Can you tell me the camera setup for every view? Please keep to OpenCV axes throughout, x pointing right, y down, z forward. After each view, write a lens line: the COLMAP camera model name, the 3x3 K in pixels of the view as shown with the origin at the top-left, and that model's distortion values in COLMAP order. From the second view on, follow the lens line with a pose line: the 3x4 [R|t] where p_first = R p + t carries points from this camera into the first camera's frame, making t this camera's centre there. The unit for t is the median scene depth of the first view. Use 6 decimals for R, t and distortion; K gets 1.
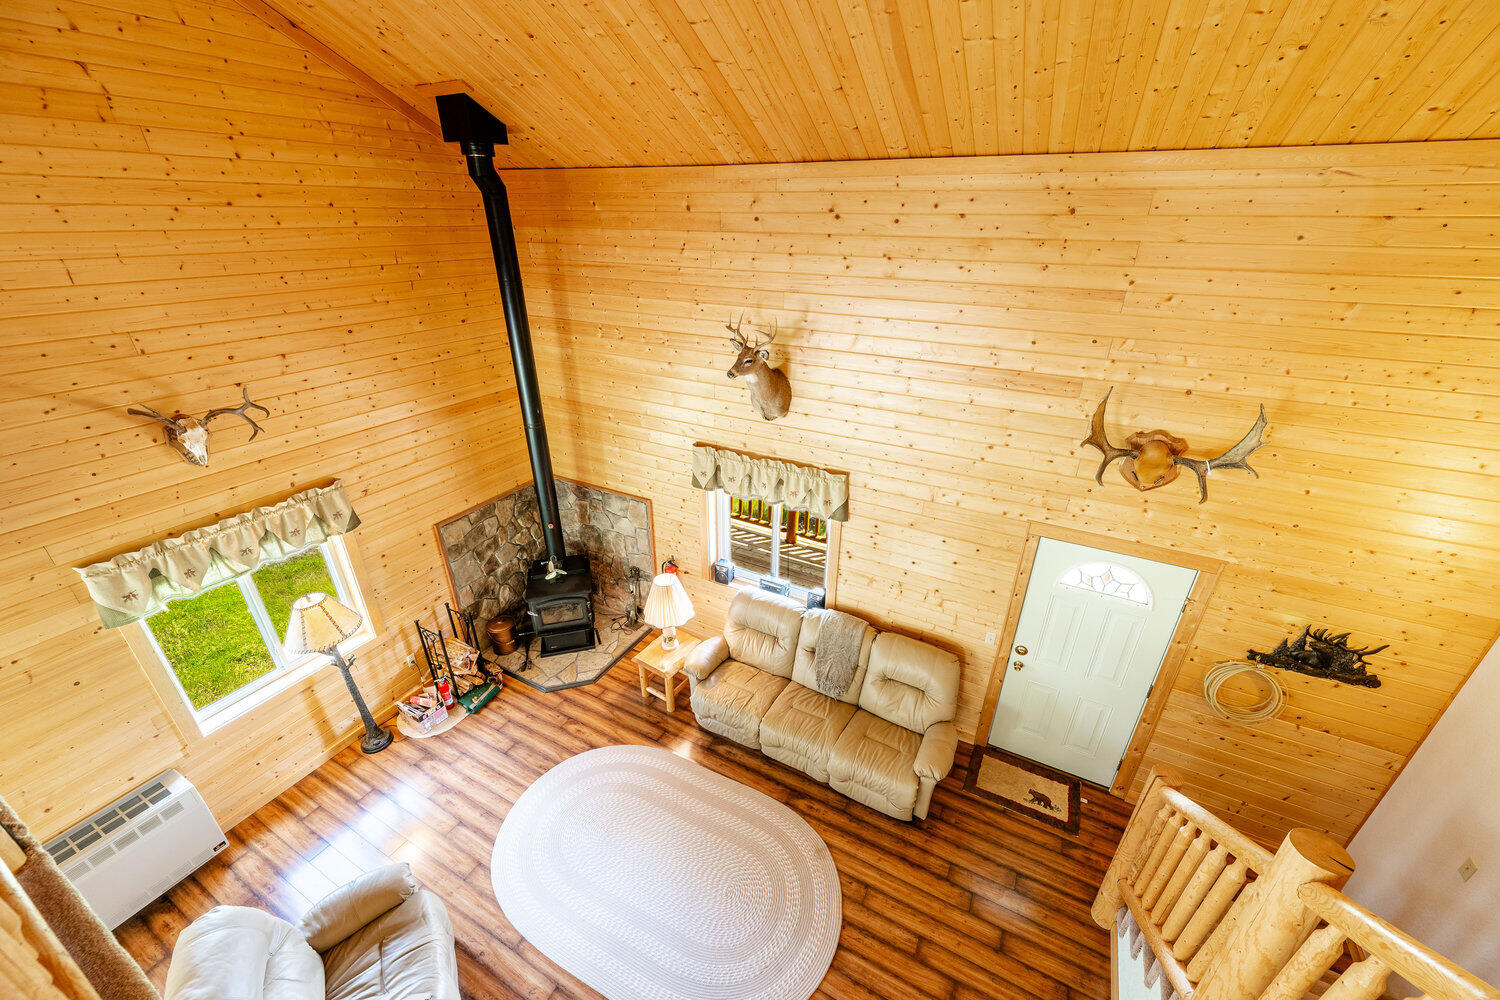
lens RADIAL K [[586.3, 0, 755.9], [0, 586.3, 503.5], [0, 0, 1]] dist [-0.002876, 0.000557]
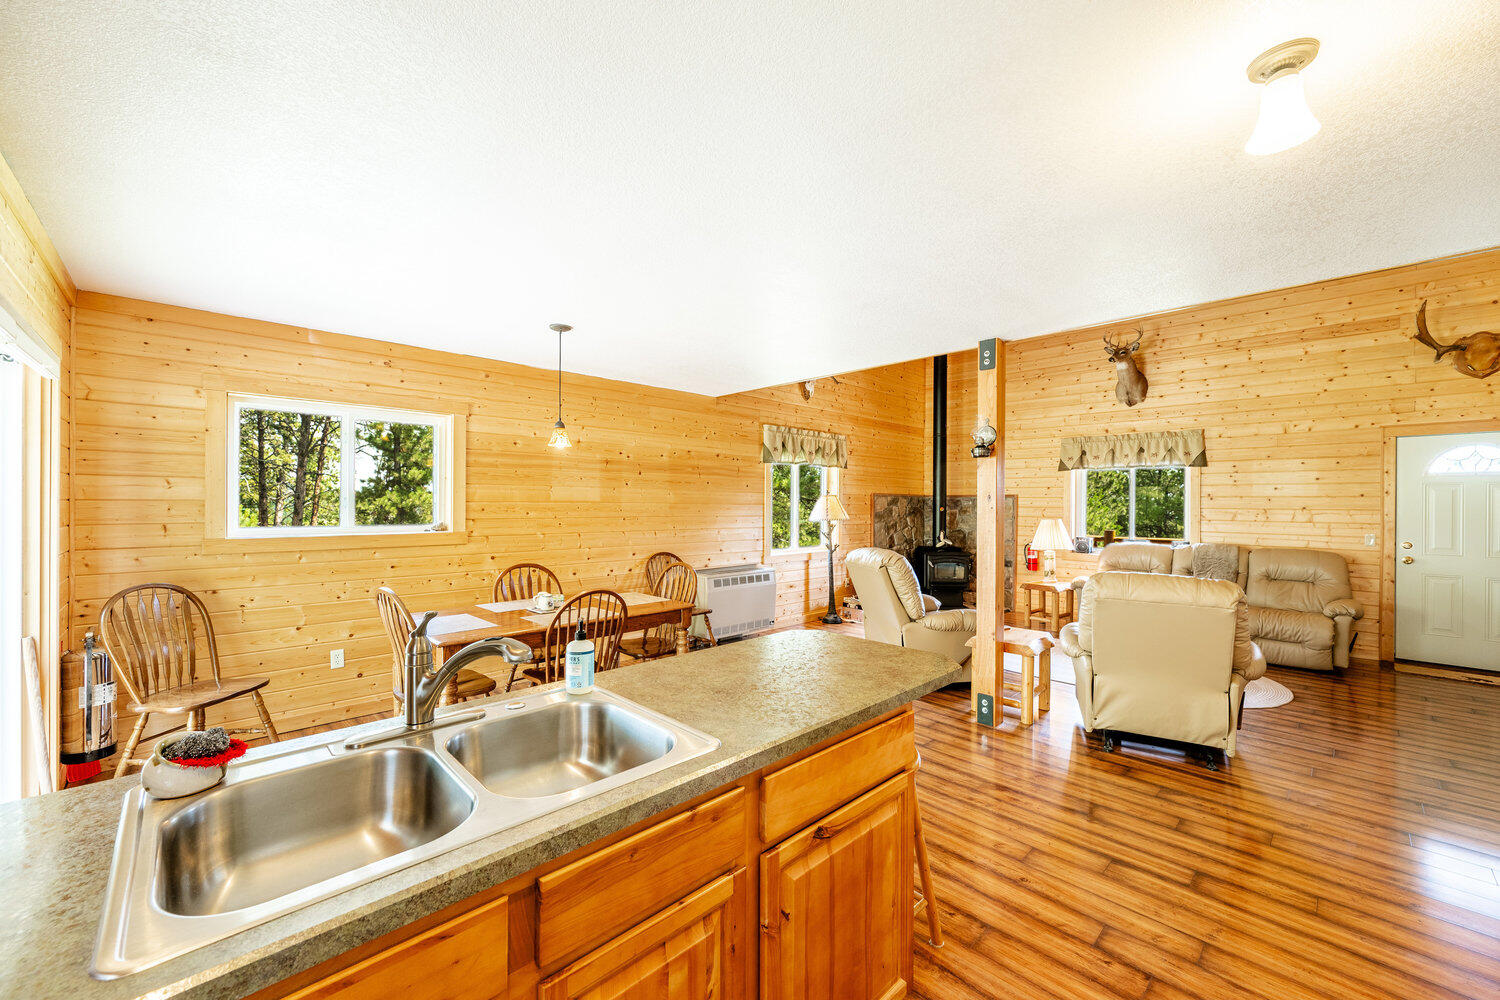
lens RADIAL K [[586.3, 0, 754.5], [0, 586.3, 500.2], [0, 0, 1]] dist [-0.002876, 0.000557]
pose [[0.951797, 0.000327, -0.306728, -0.462485], [-0.137496, 0.894355, -0.425704, 0.900034], [0.274184, 0.447358, 0.851290, -0.428810]]
